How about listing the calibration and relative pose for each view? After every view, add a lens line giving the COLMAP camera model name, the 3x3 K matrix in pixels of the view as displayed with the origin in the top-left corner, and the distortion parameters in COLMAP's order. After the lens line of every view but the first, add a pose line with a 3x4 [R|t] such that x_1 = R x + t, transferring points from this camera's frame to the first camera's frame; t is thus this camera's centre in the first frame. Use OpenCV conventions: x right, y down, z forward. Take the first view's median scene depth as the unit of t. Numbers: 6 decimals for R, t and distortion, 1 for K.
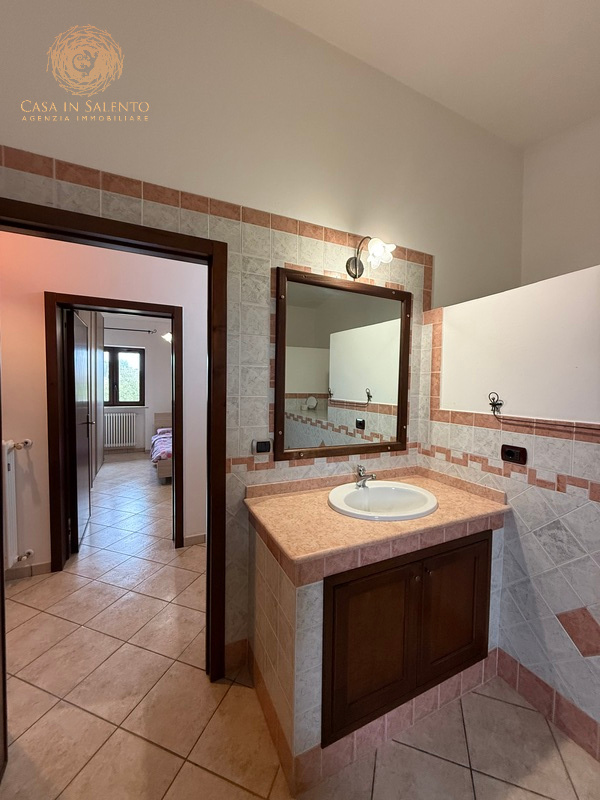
lens RADIAL K [[318.7, 0, 300.9], [0, 318.7, 398.0], [0, 0, 1]] dist [0.000036, 0.000408]
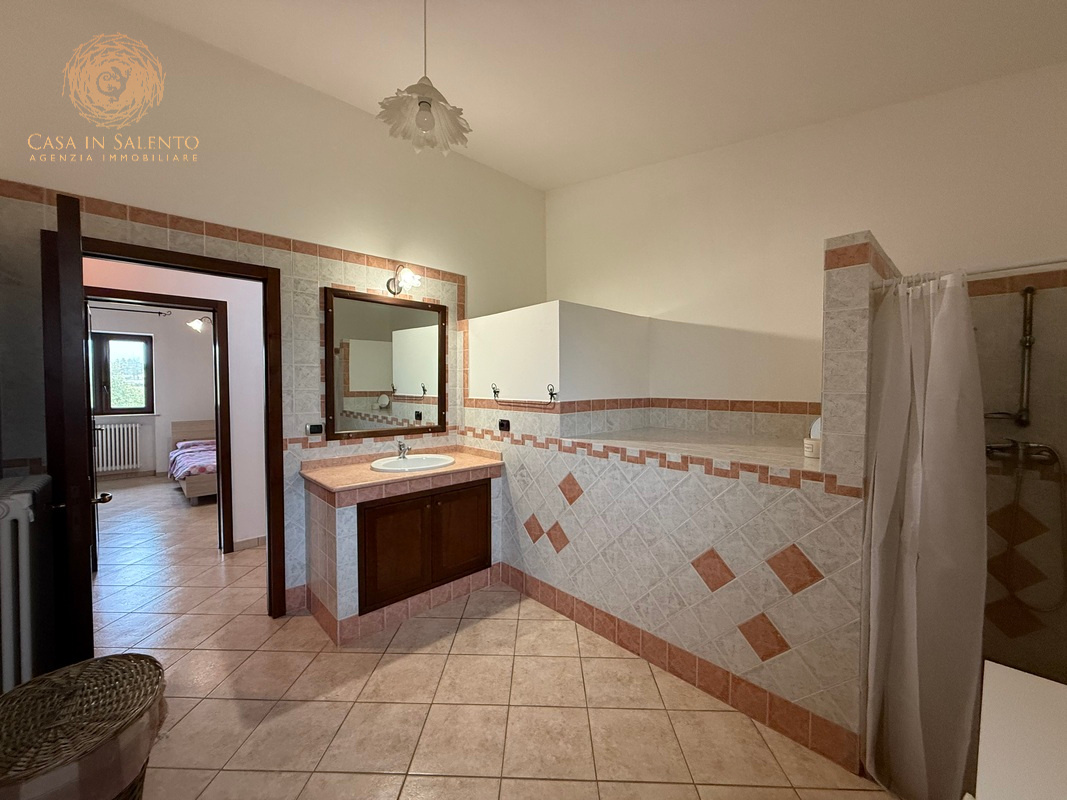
lens RADIAL K [[425.1, 0, 530.8], [0, 425.1, 399.3], [0, 0, 1]] dist [0.000036, 0.000408]
pose [[0.952460, -0.023123, 0.303784, 0.184082], [0.024383, 0.999703, -0.000354, 0.057681], [-0.303685, 0.007744, 0.952741, -0.867384]]
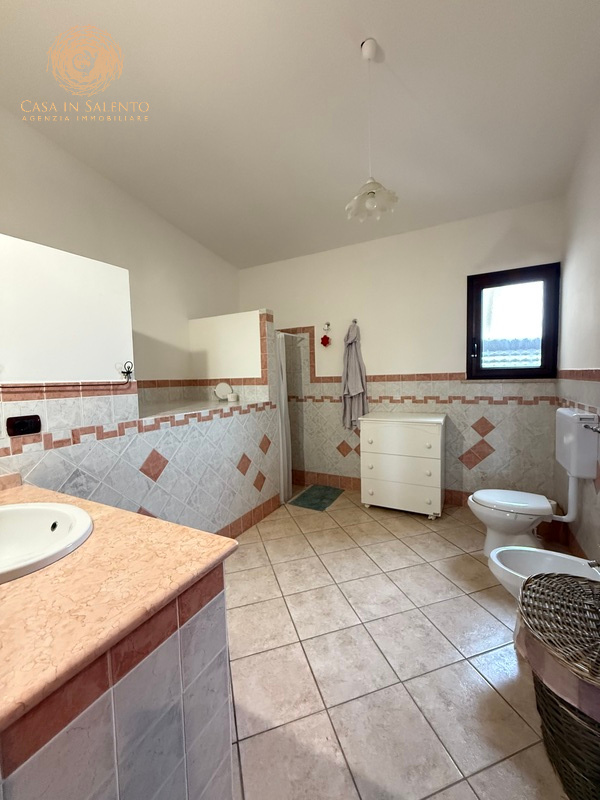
lens RADIAL K [[318.7, 0, 299.7], [0, 318.7, 400.8], [0, 0, 1]] dist [0.000036, 0.000408]
pose [[-0.598741, -0.057154, 0.798901, -0.490086], [0.048654, 0.993013, 0.107505, 0.047120], [-0.799463, 0.103237, -0.591777, 0.866292]]
